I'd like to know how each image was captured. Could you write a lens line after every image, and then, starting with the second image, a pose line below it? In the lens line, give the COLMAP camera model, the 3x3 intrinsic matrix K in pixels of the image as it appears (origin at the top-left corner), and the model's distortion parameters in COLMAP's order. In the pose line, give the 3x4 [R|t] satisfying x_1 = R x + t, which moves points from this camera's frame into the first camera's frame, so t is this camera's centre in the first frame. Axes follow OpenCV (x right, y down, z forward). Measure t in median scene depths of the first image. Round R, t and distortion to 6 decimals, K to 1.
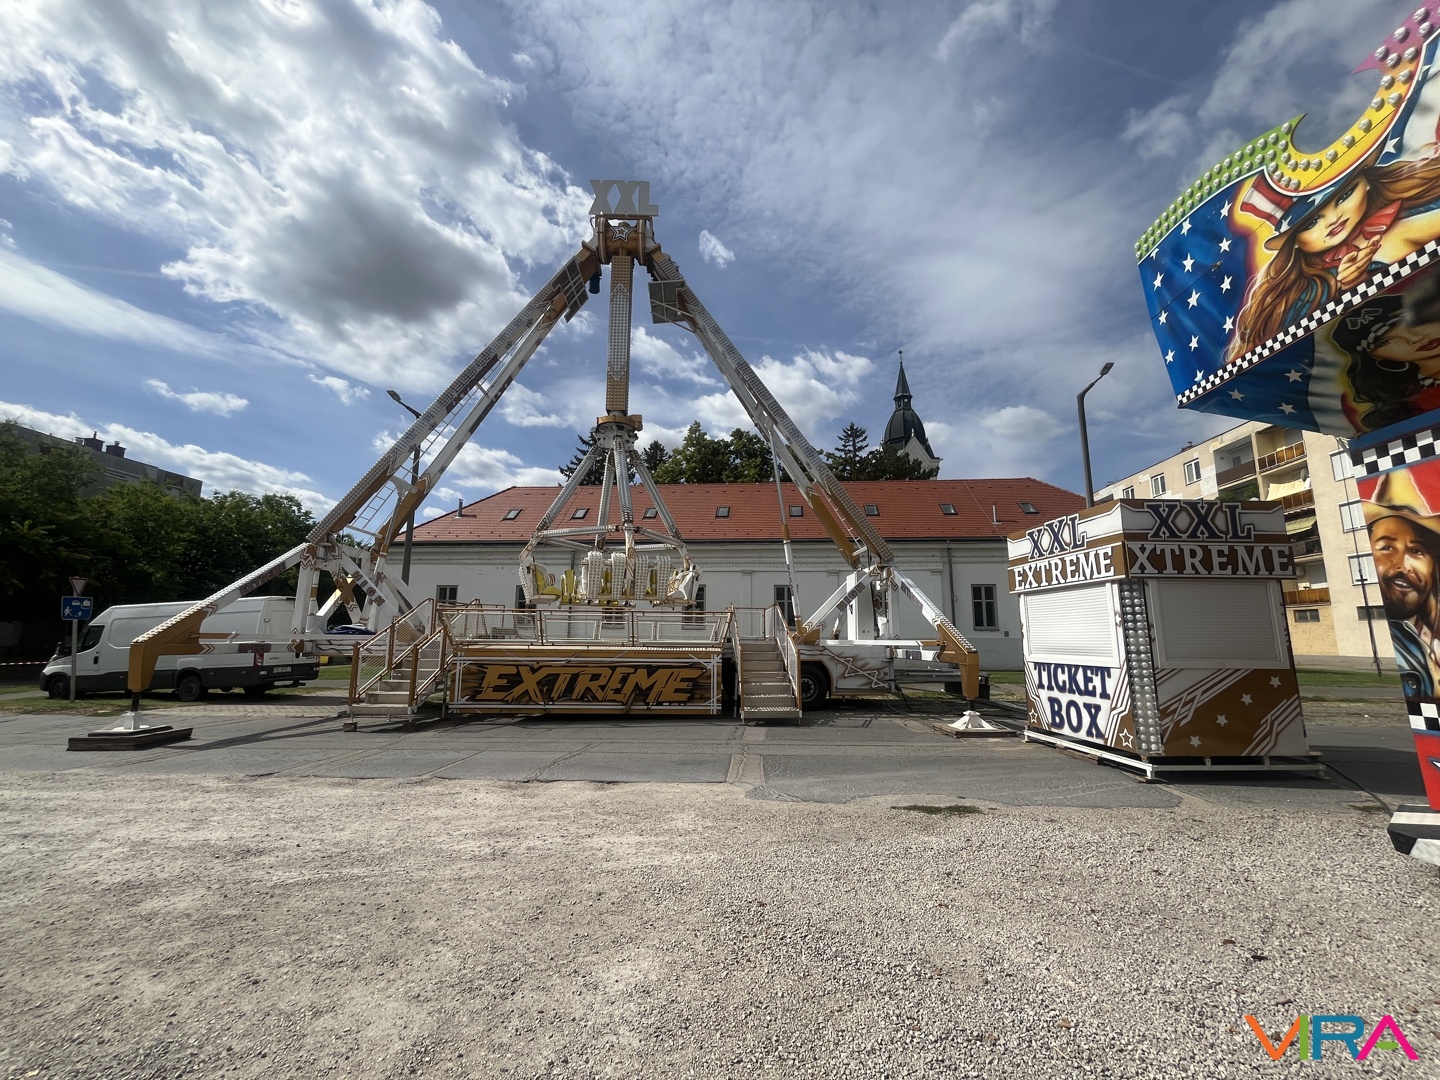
lens RADIAL K [[585.9, 0, 711.0], [0, 585.9, 544.2], [0, 0, 1]] dist [-0.003012, 0.001630]
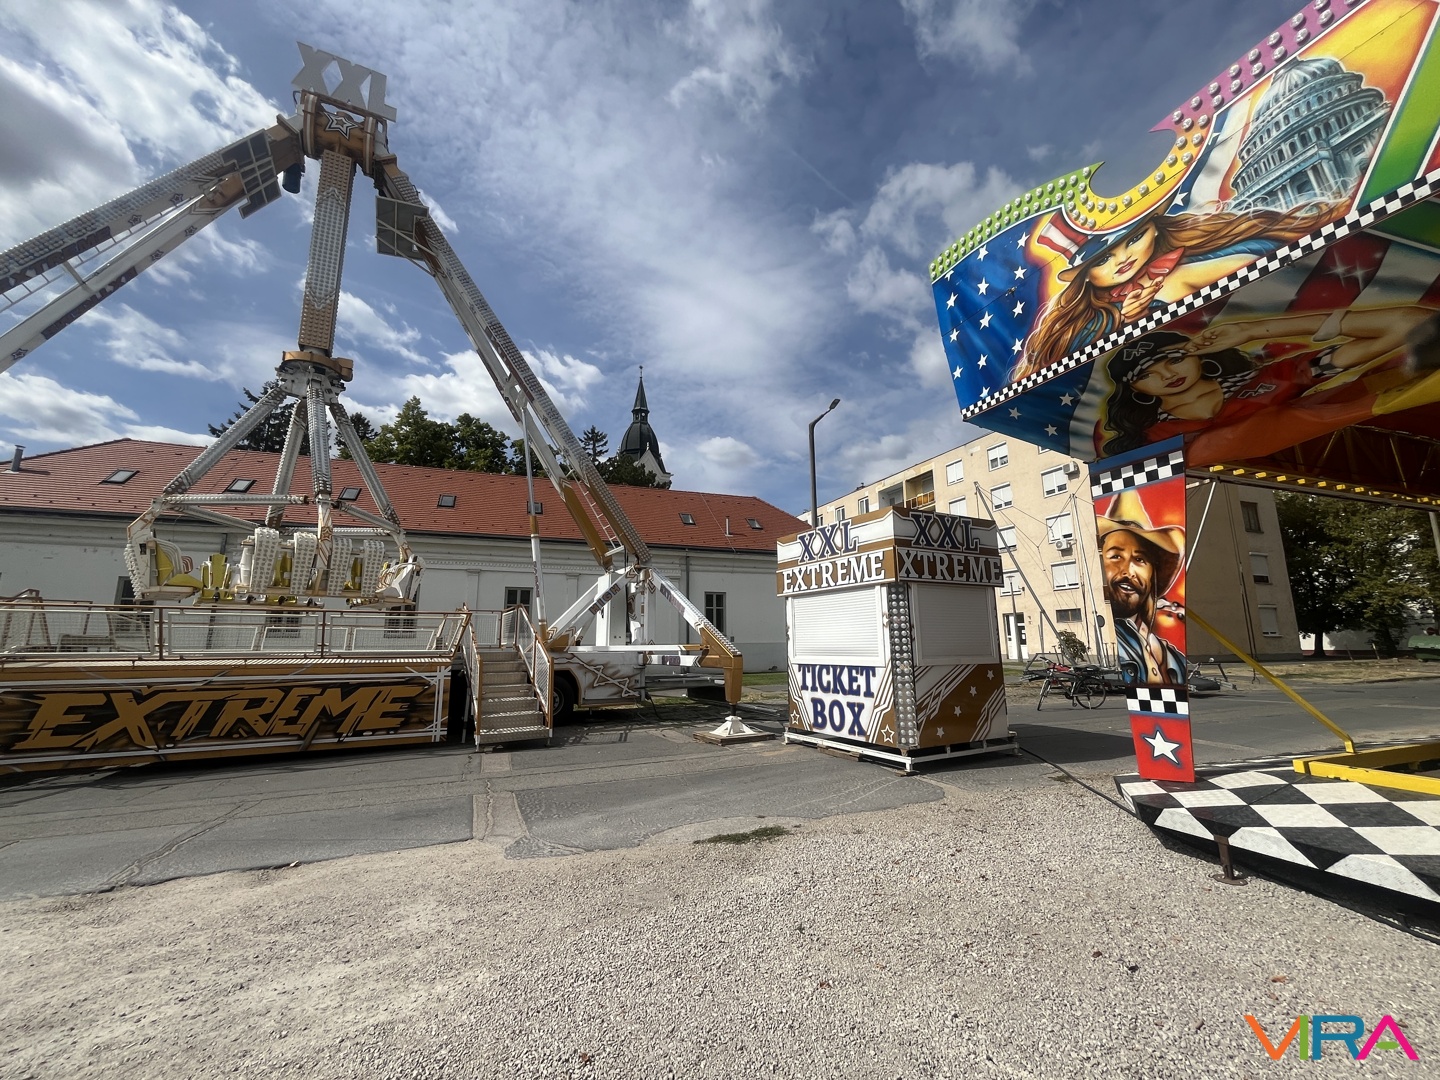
lens RADIAL K [[585.9, 0, 712.5], [0, 585.9, 541.5], [0, 0, 1]] dist [-0.003012, 0.001630]
pose [[0.890899, 0.064812, 0.449553, -0.050942], [-0.057071, 0.997896, -0.030766, 0.031030], [-0.450601, 0.001753, 0.892724, 0.168813]]
